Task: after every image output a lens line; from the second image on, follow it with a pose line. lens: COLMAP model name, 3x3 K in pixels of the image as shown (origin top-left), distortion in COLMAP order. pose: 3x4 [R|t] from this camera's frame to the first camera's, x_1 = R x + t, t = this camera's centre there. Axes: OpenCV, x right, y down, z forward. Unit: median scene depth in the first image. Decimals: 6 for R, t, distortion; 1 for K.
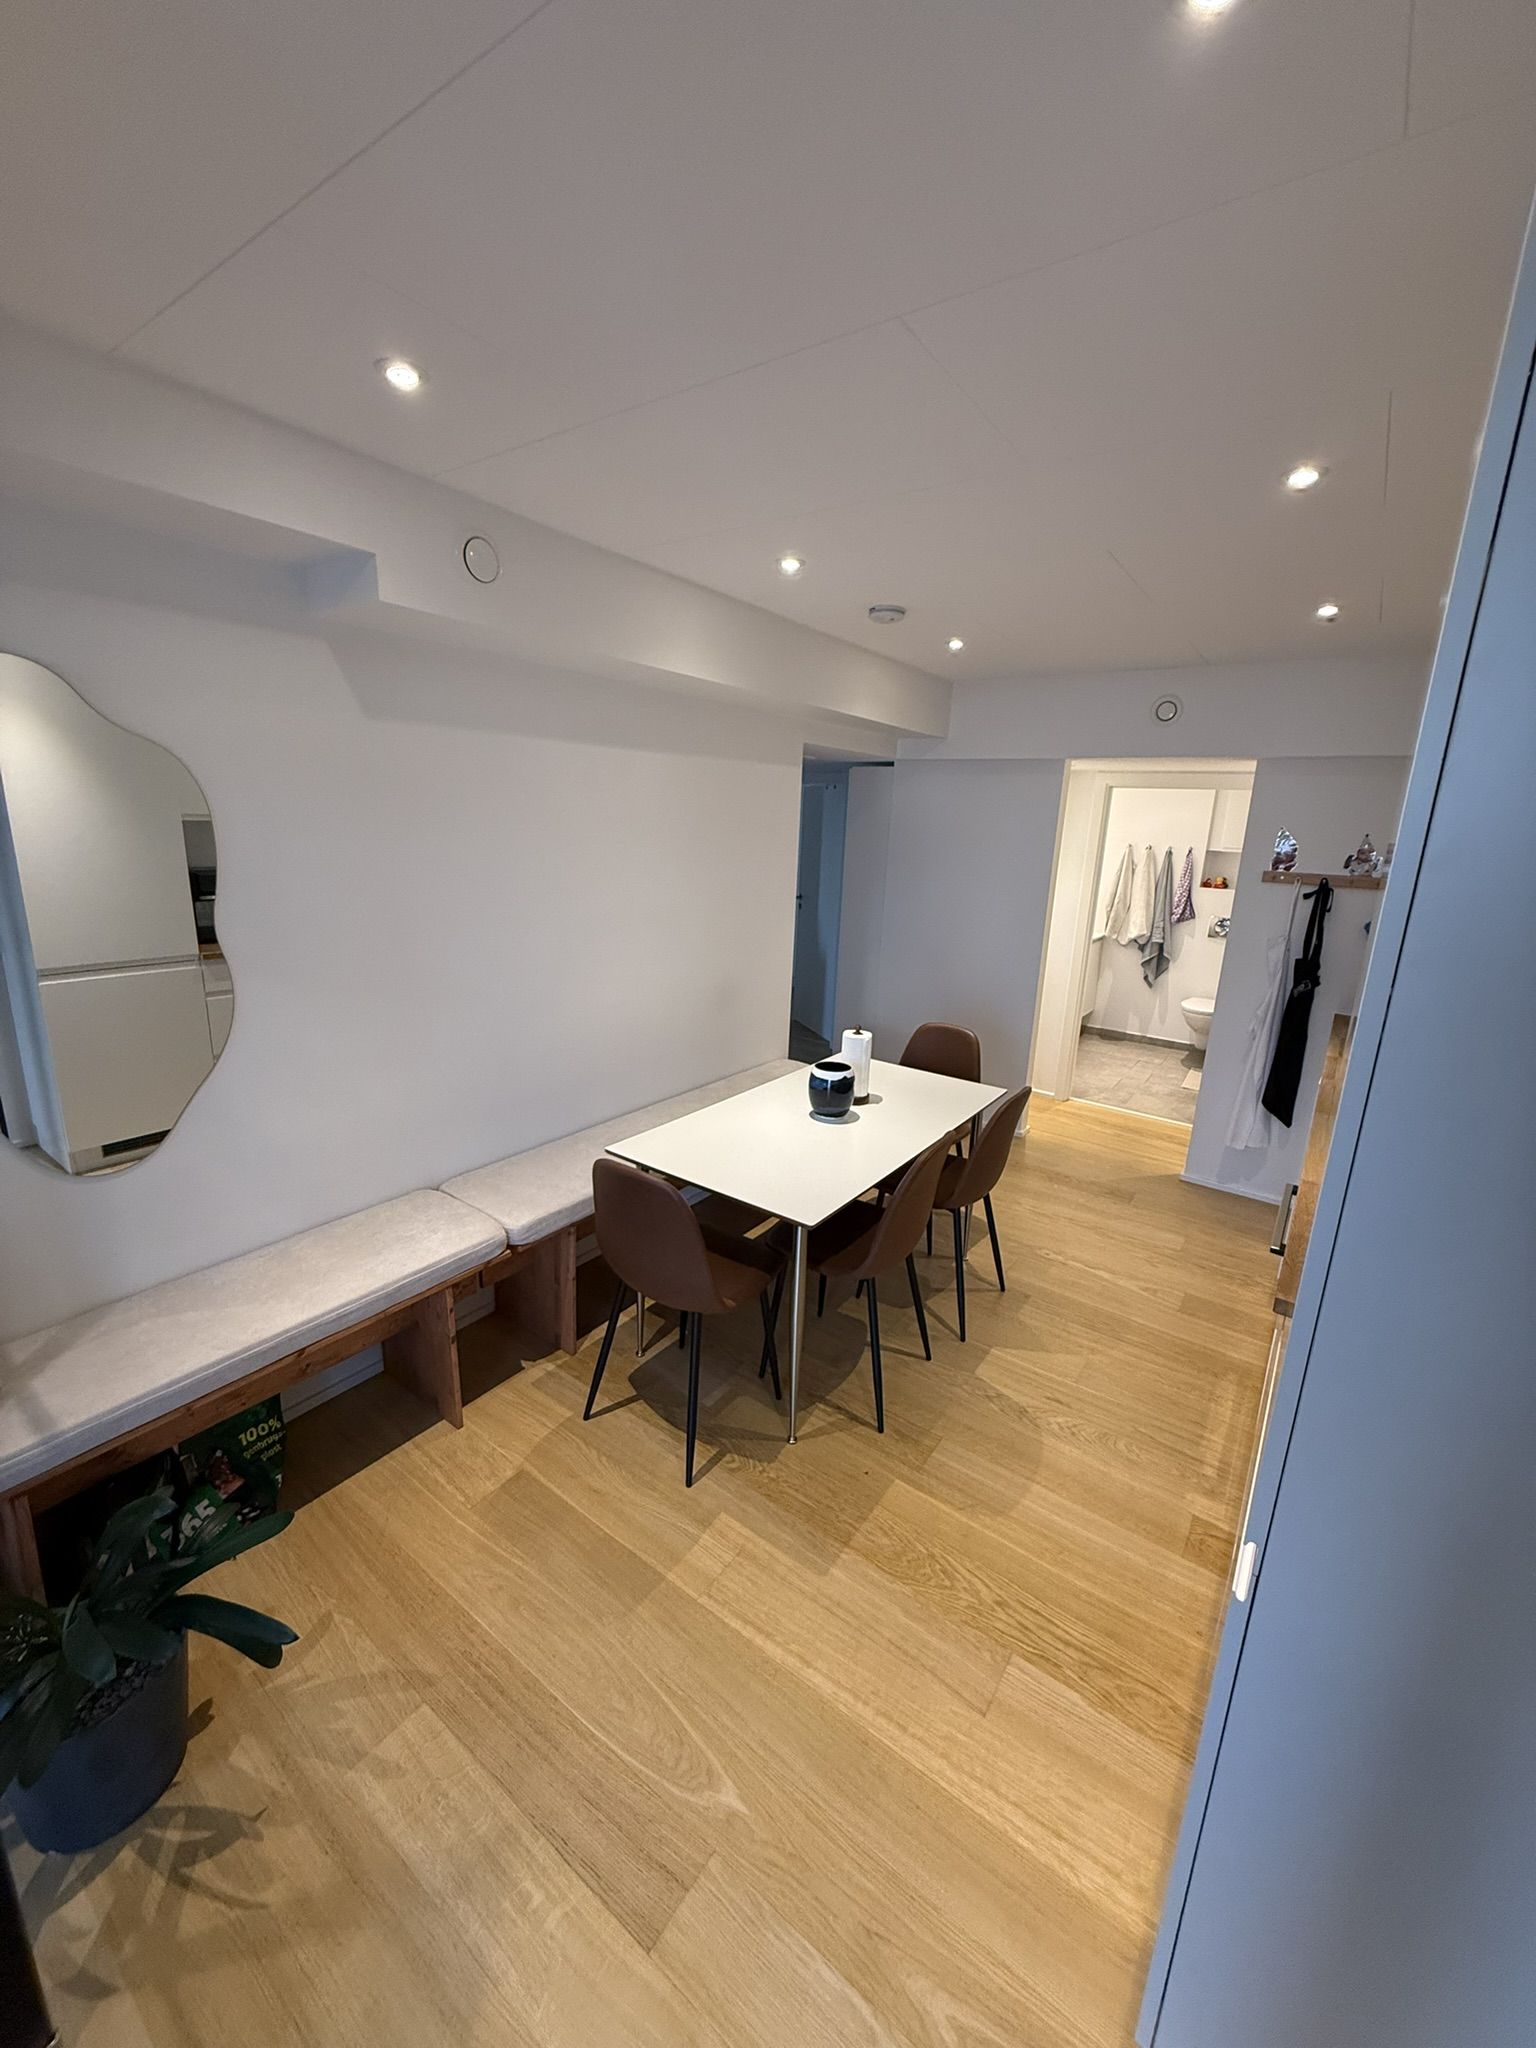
lens RADIAL K [[811.6, 0, 767.0], [0, 811.6, 1021.0], [0, 0, 1]] dist [0.000161, -0.000229]
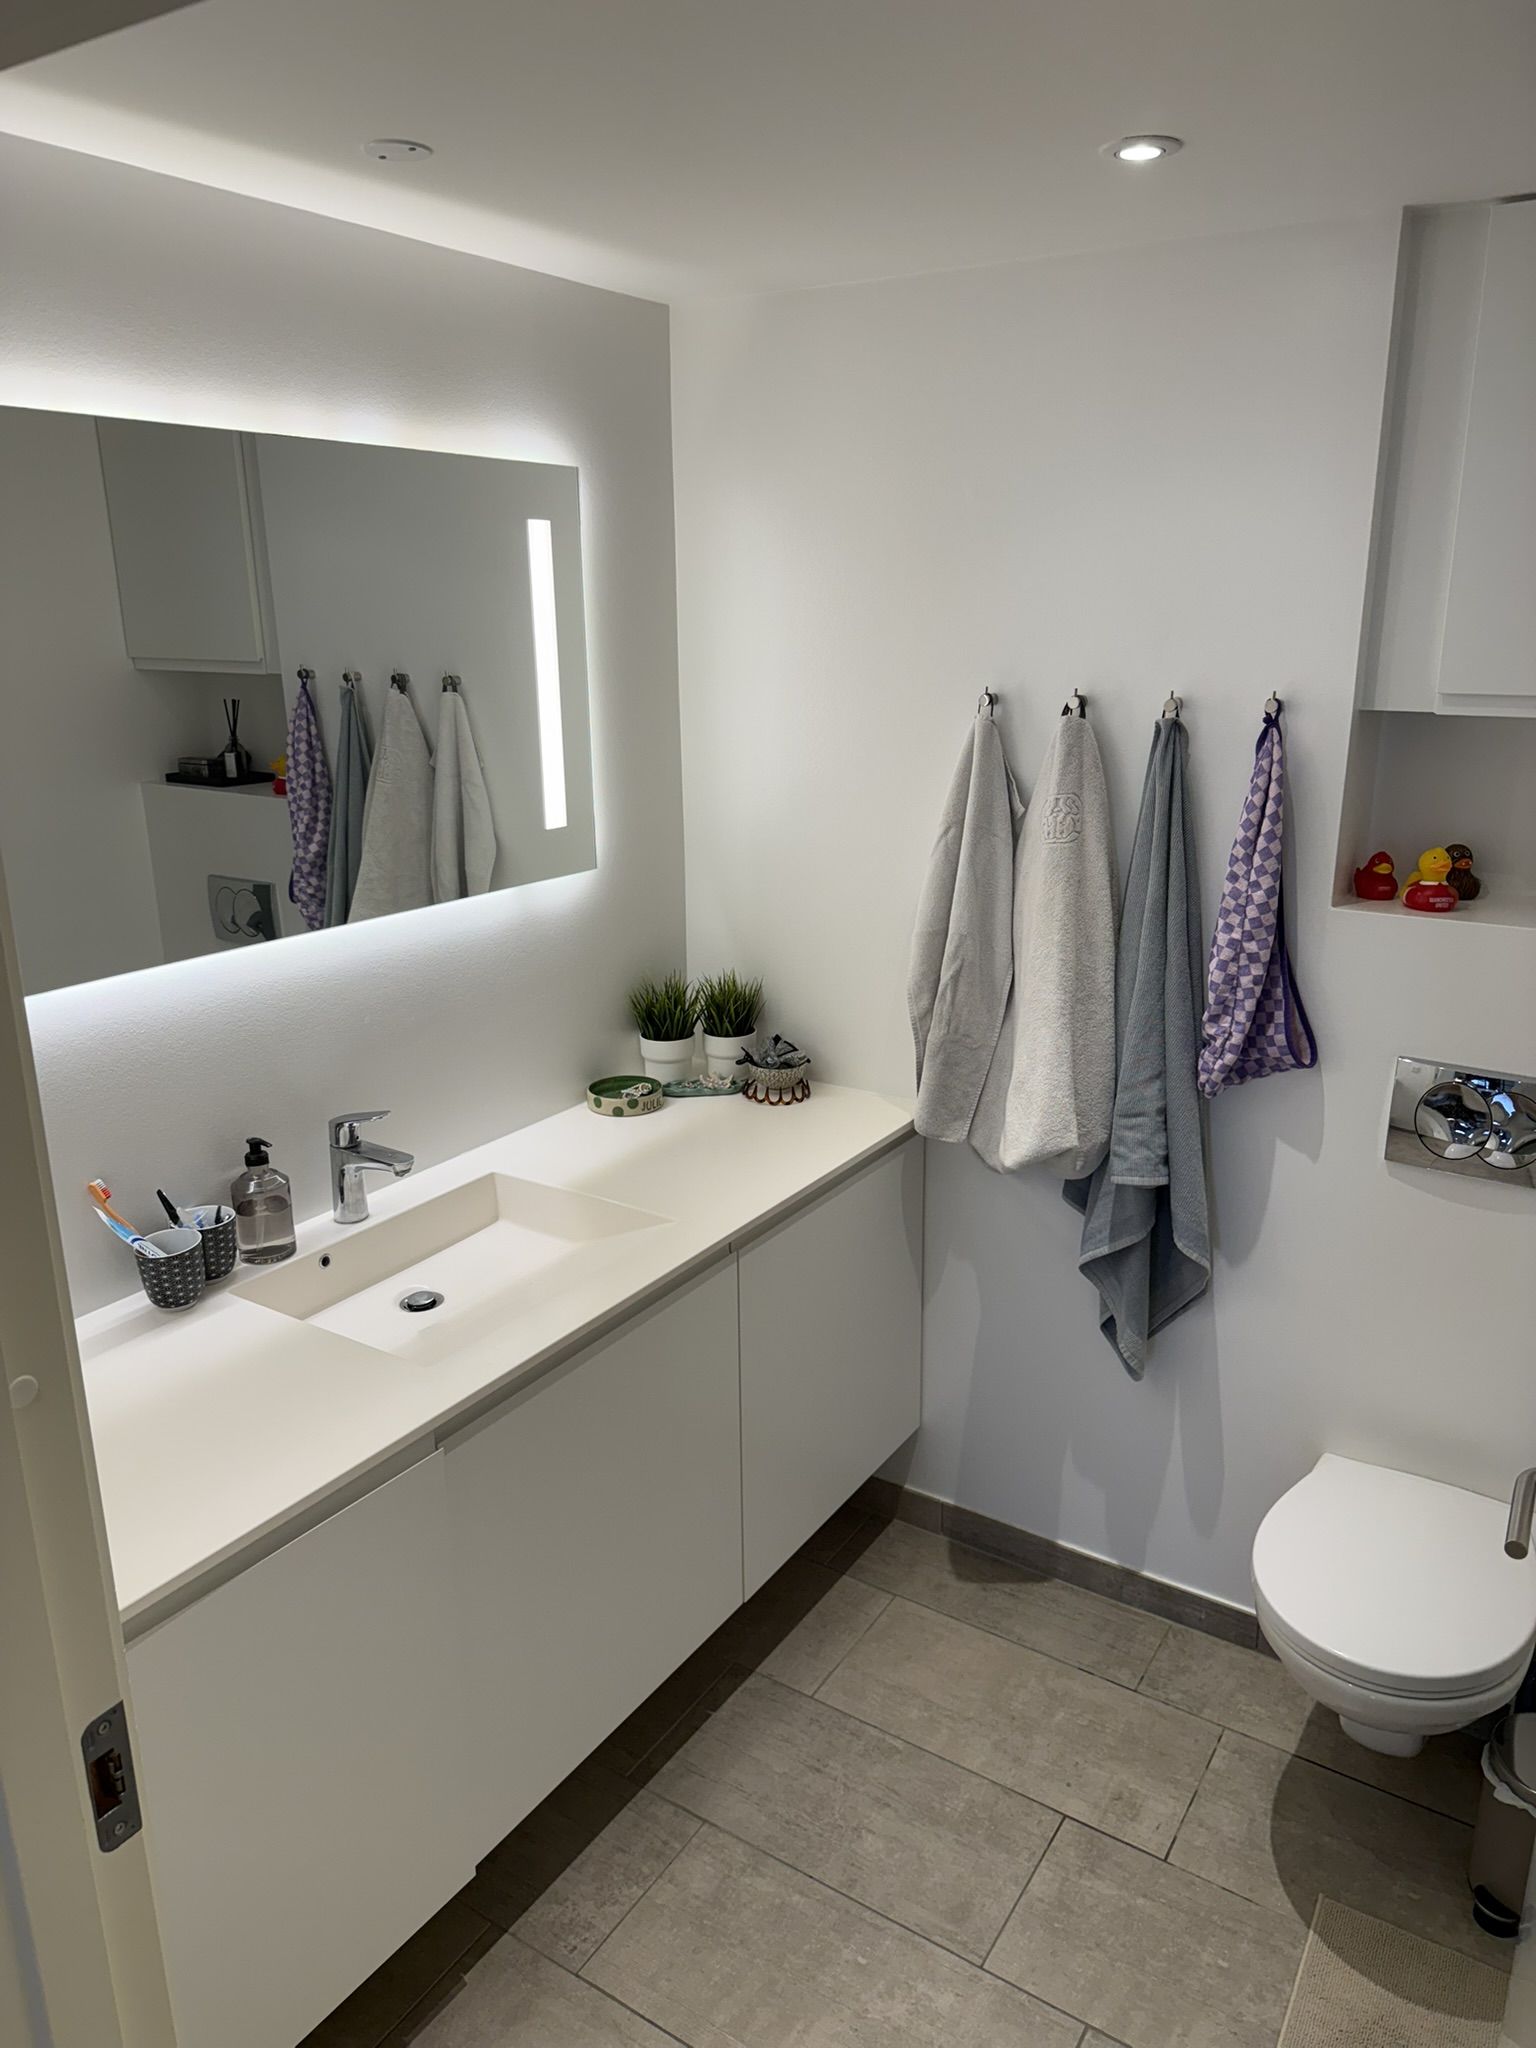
lens RADIAL K [[1439.6, 0, 767.8], [0, 1439.6, 1025.9], [0, 0, 1]] dist [0.058732, -0.054248]
pose [[0.997651, -0.055898, 0.039606, 0.379358], [0.054750, 0.998064, 0.029503, -0.150951], [-0.041179, -0.027265, 0.998780, 0.653377]]
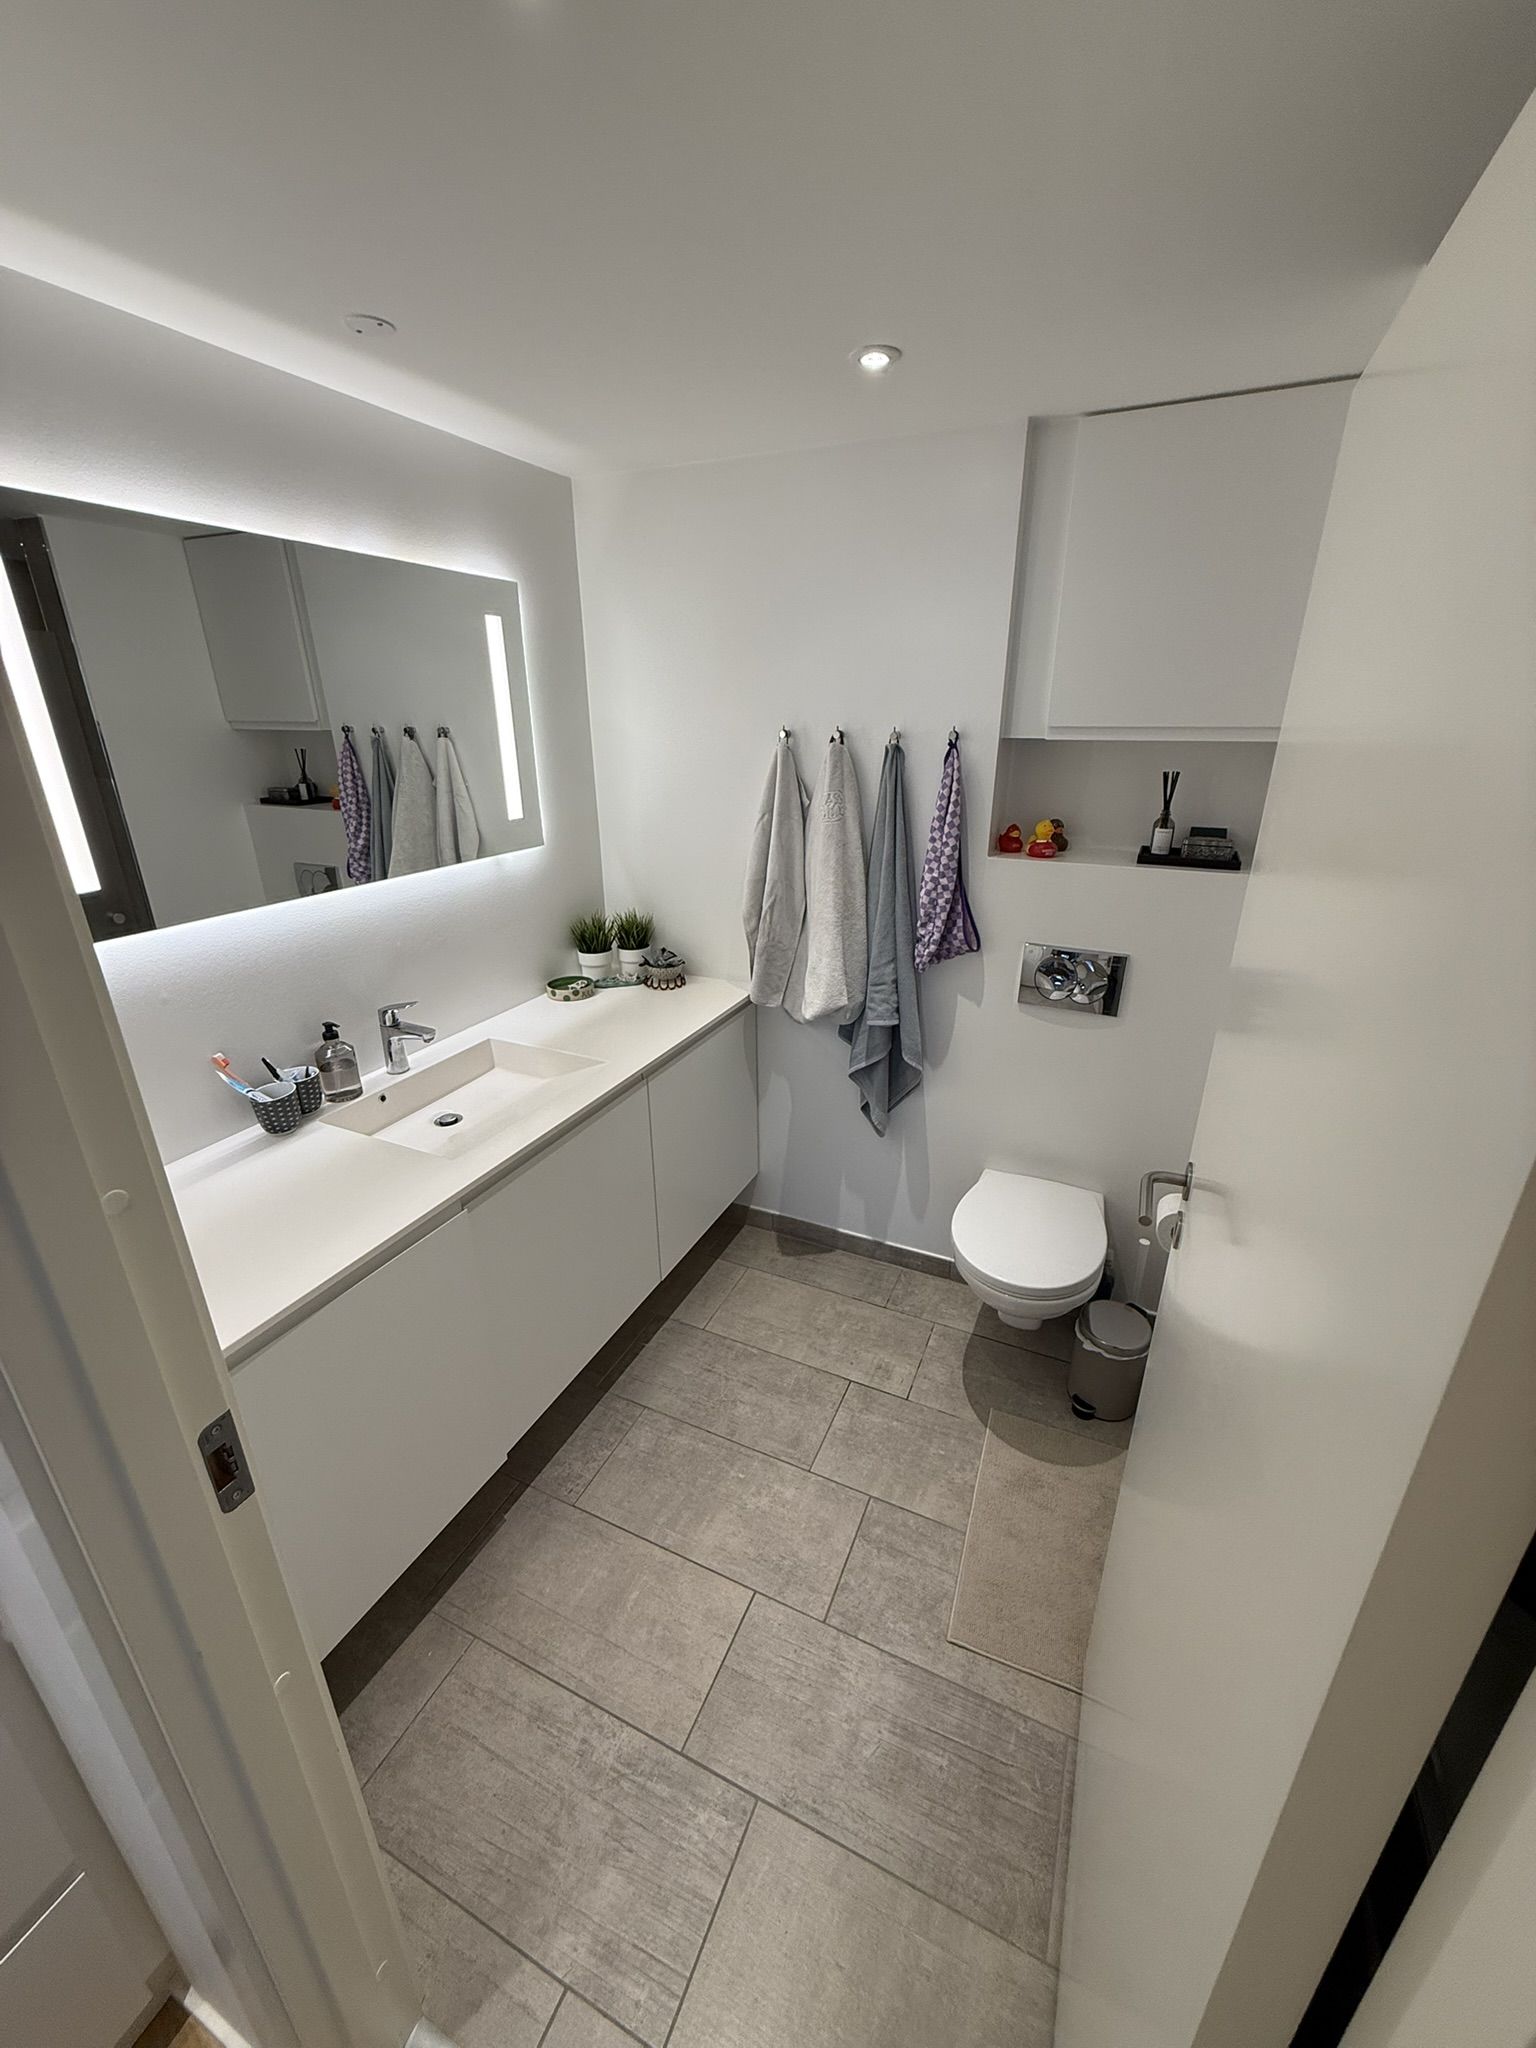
lens RADIAL K [[811.6, 0, 768.3], [0, 811.6, 1023.5], [0, 0, 1]] dist [0.000161, -0.000229]
pose [[0.979541, -0.108349, 0.169586, 0.377796], [0.087236, 0.988012, 0.127367, -0.144733], [-0.181353, -0.109967, 0.977250, 0.679341]]
